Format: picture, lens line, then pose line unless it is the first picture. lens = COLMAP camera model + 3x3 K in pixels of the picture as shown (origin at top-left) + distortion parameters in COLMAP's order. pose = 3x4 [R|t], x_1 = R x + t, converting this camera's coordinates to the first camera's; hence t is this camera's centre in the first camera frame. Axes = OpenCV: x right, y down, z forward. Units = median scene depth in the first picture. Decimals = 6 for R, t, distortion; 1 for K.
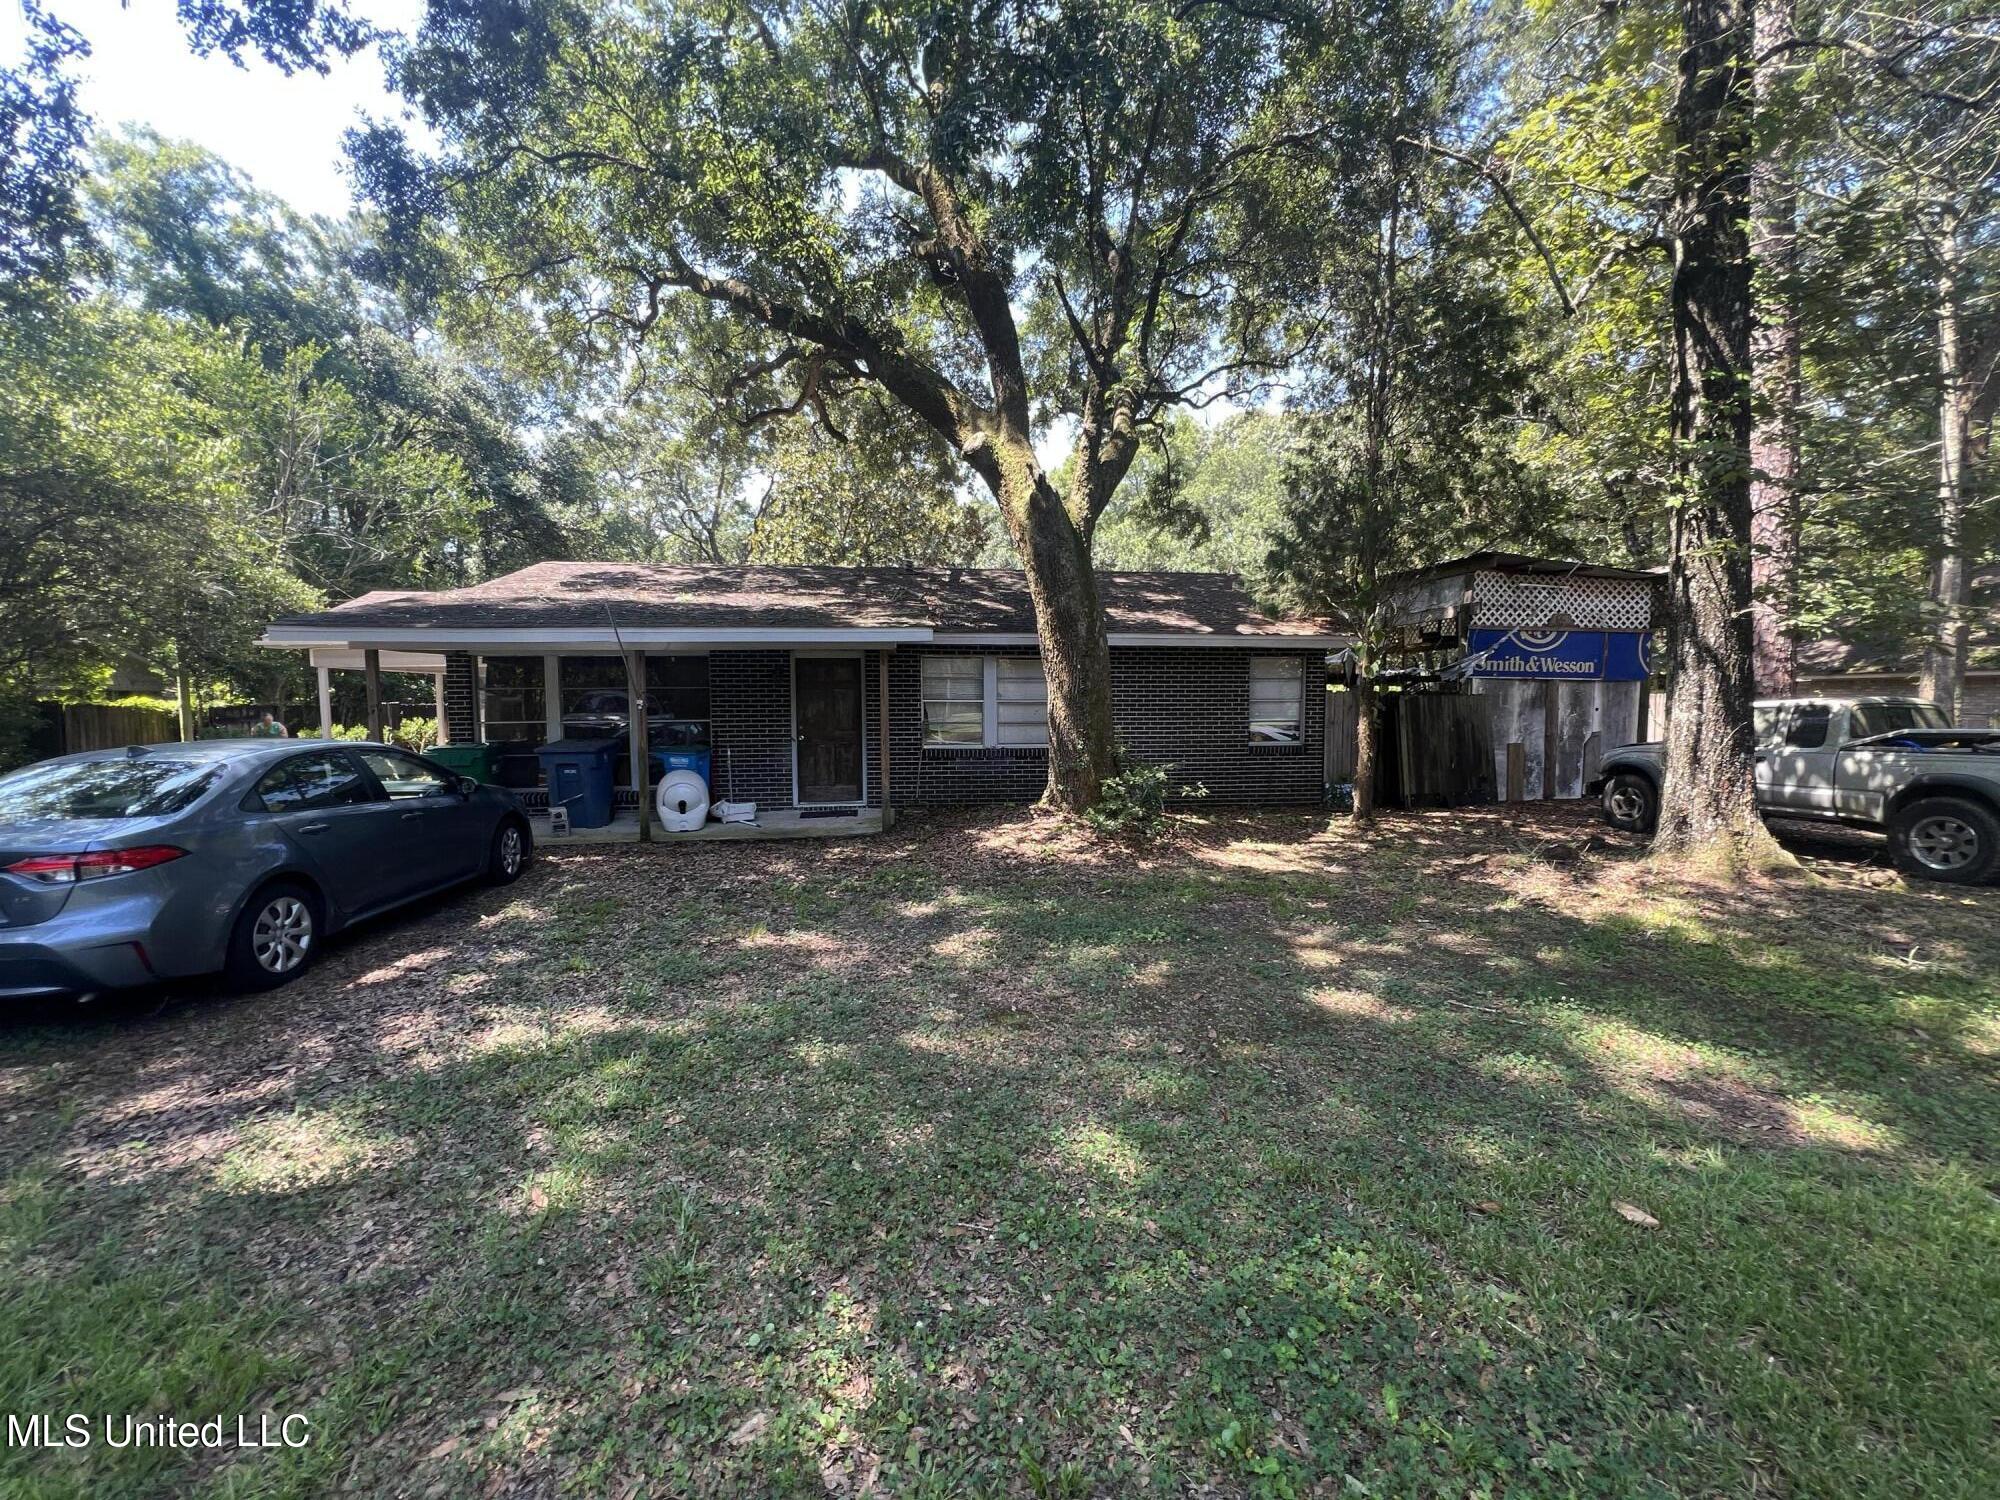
lens RADIAL K [[801.4, 0, 1000.0], [0, 801.4, 750.0], [0, 0, 1]] dist [-0.002123, -0.000509]
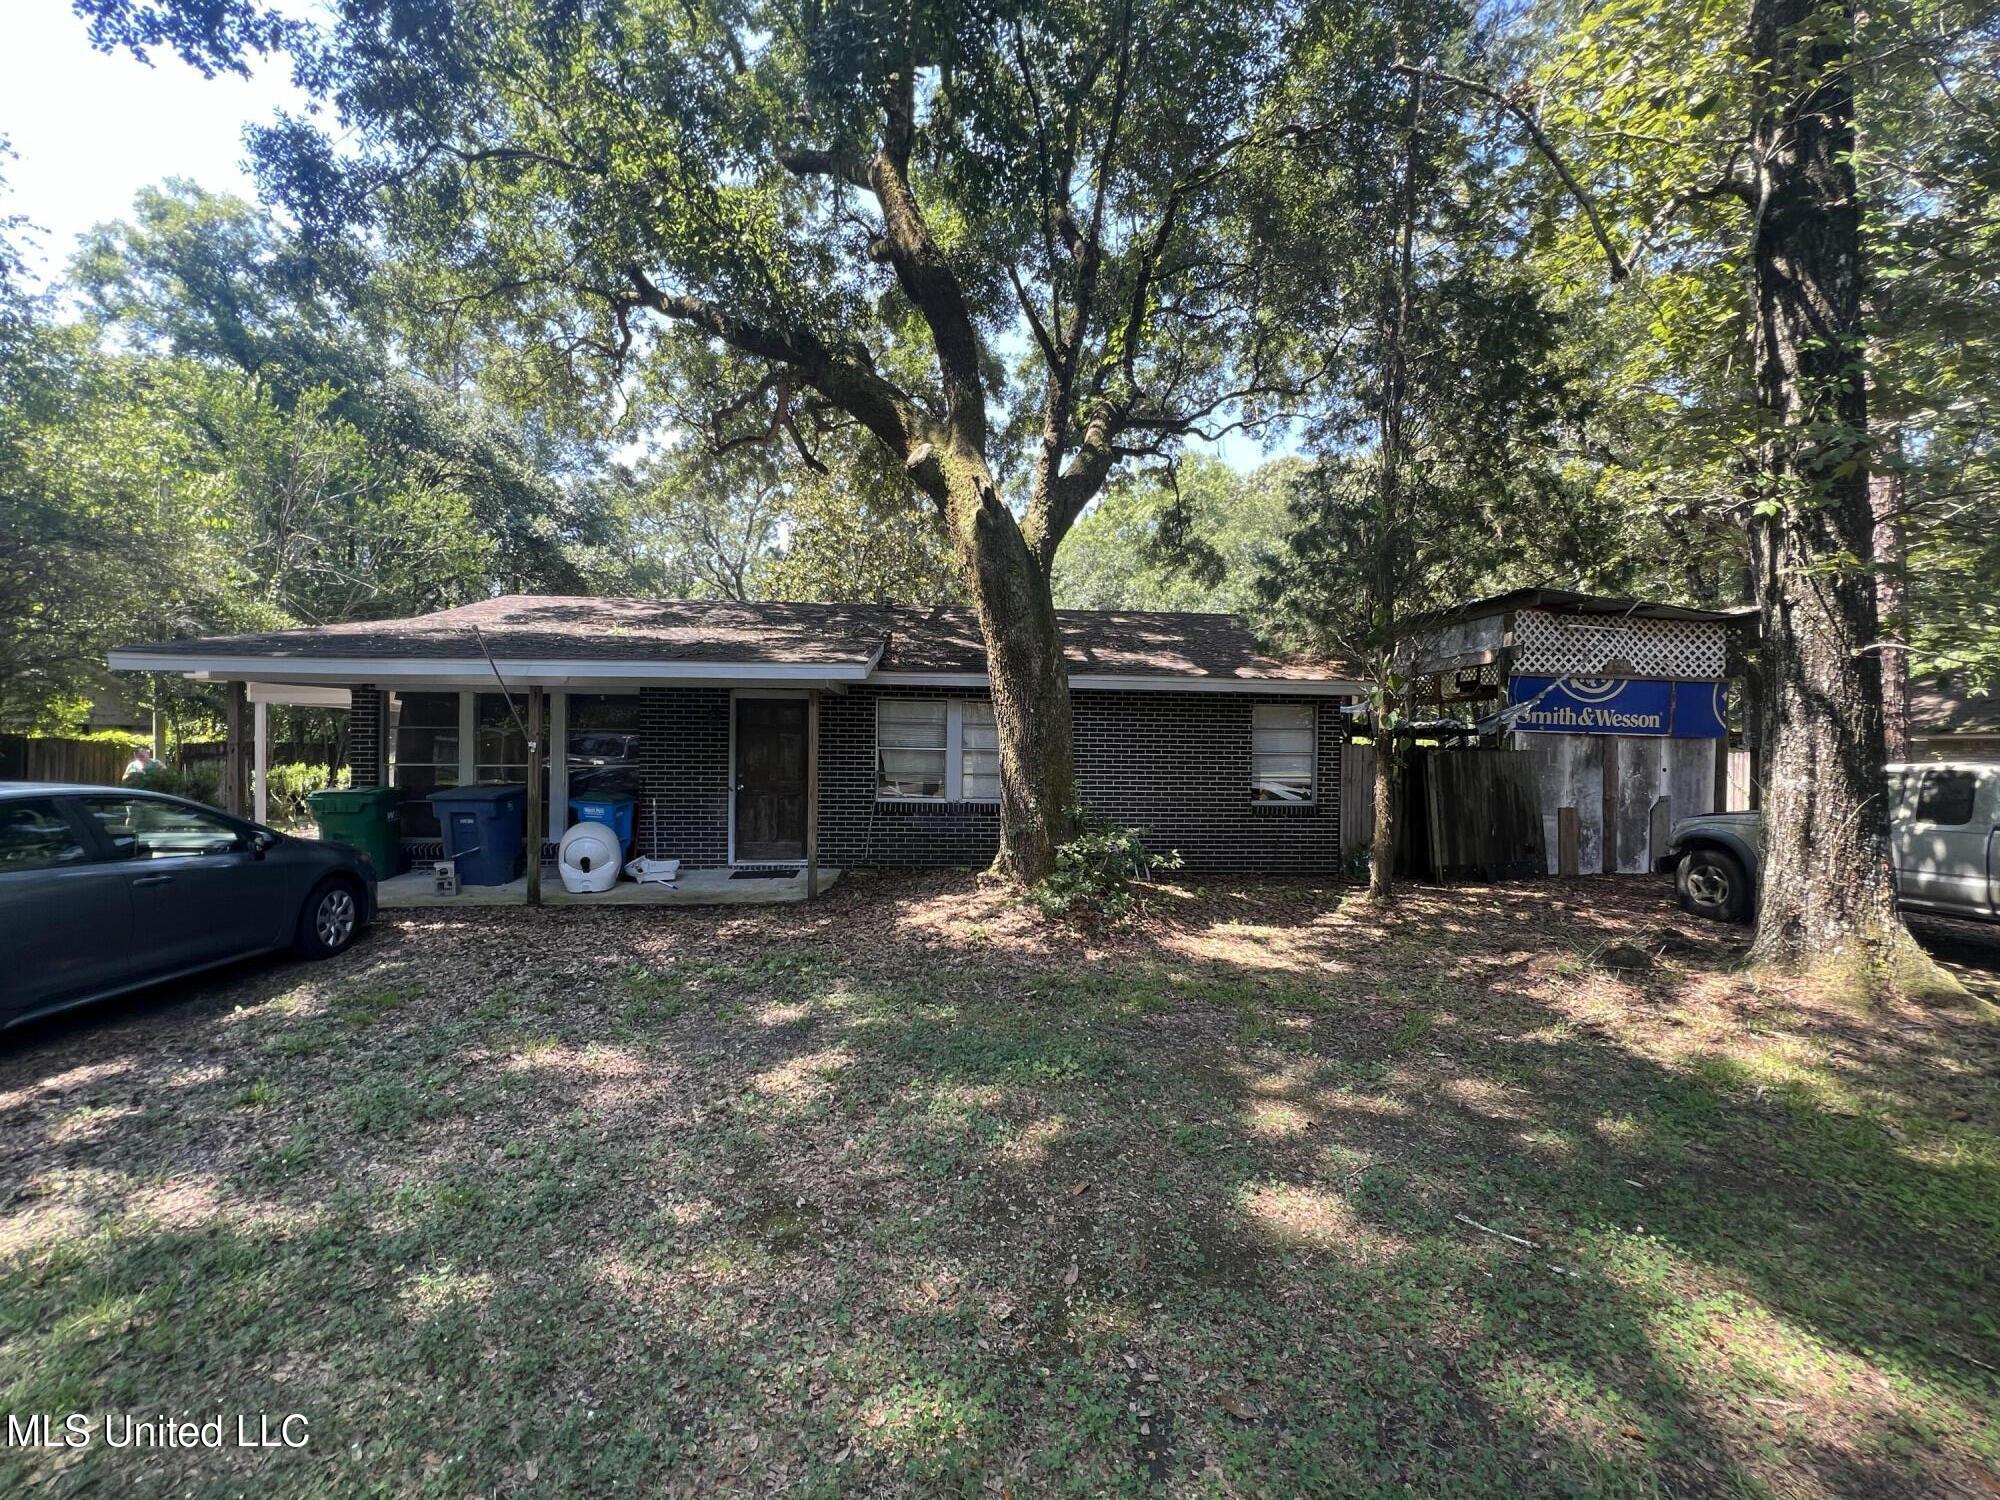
lens RADIAL K [[800.9, 0, 1000.0], [0, 800.9, 750.0], [0, 0, 1]] dist [-0.001942, -0.000129]
pose [[0.998657, 0.015682, -0.049371, 0.105235], [-0.018598, 0.998075, -0.059158, -0.011585], [0.048349, 0.059997, 0.997027, 0.151255]]
